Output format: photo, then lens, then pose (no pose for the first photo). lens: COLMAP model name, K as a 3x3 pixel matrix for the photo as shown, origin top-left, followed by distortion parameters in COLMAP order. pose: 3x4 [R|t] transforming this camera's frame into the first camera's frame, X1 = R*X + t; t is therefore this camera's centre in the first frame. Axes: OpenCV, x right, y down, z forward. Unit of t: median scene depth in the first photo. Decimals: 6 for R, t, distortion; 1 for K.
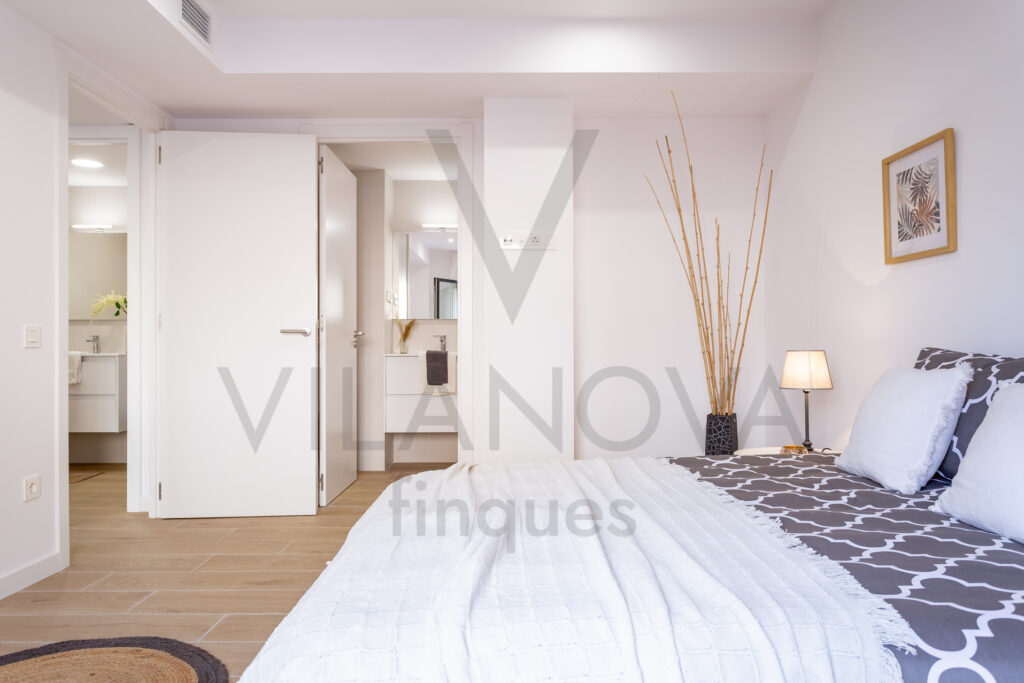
lens RADIAL K [[708.9, 0, 512.9], [0, 708.9, 342.0], [0, 0, 1]] dist [0.003173, 0.000291]
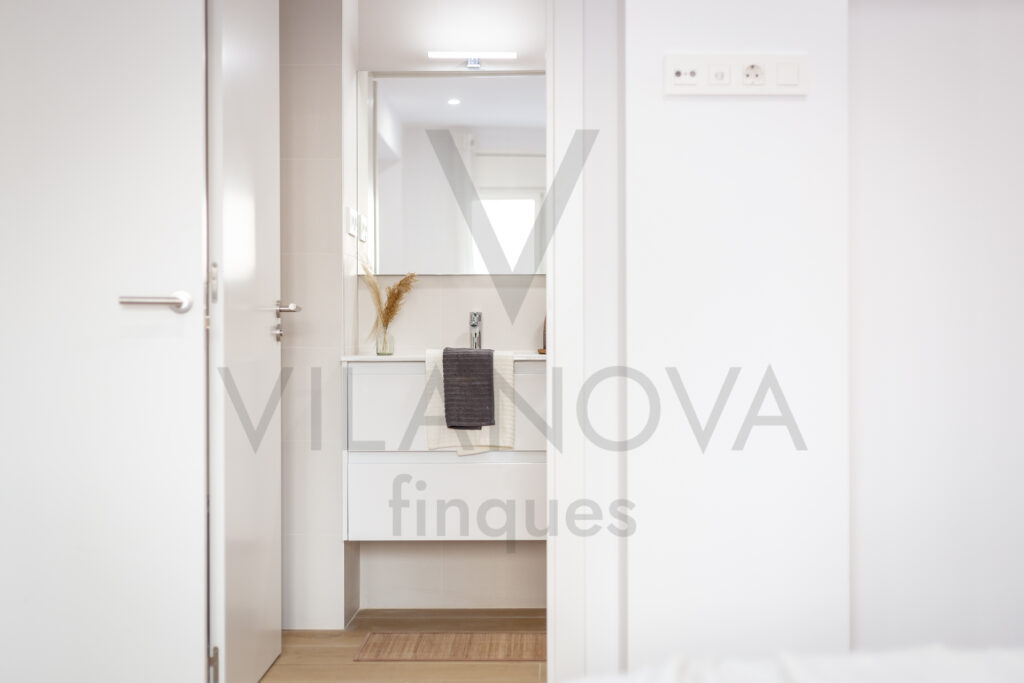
lens RADIAL K [[1496.2, 0, 512.4], [0, 1496.2, 336.8], [0, 0, 1]] dist [-0.047258, 0.000000]
pose [[0.999780, -0.000961, -0.020955, -0.086577], [0.001059, 0.999988, 0.004697, 0.001701], [0.020950, -0.004718, 0.999769, 0.150296]]
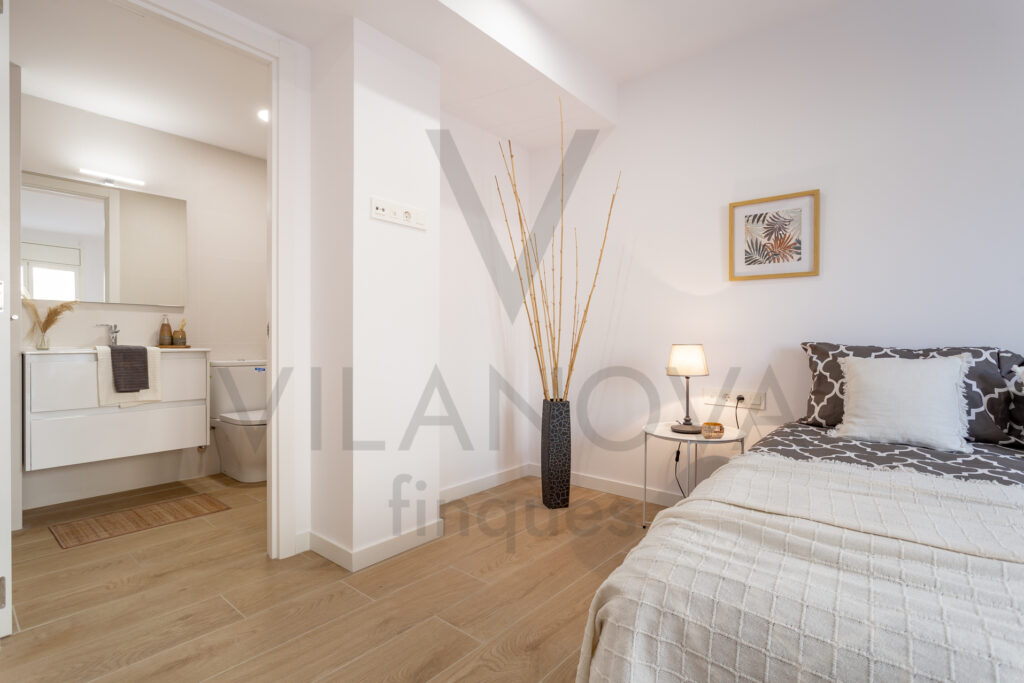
lens RADIAL K [[494.1, 0, 510.4], [0, 494.1, 343.1], [0, 0, 1]] dist [-0.006873, -0.000337]
pose [[0.643022, -0.001511, 0.765846, -0.340700], [-0.007629, 0.999936, 0.008378, 0.003630], [-0.765810, -0.011230, 0.642969, 0.520576]]
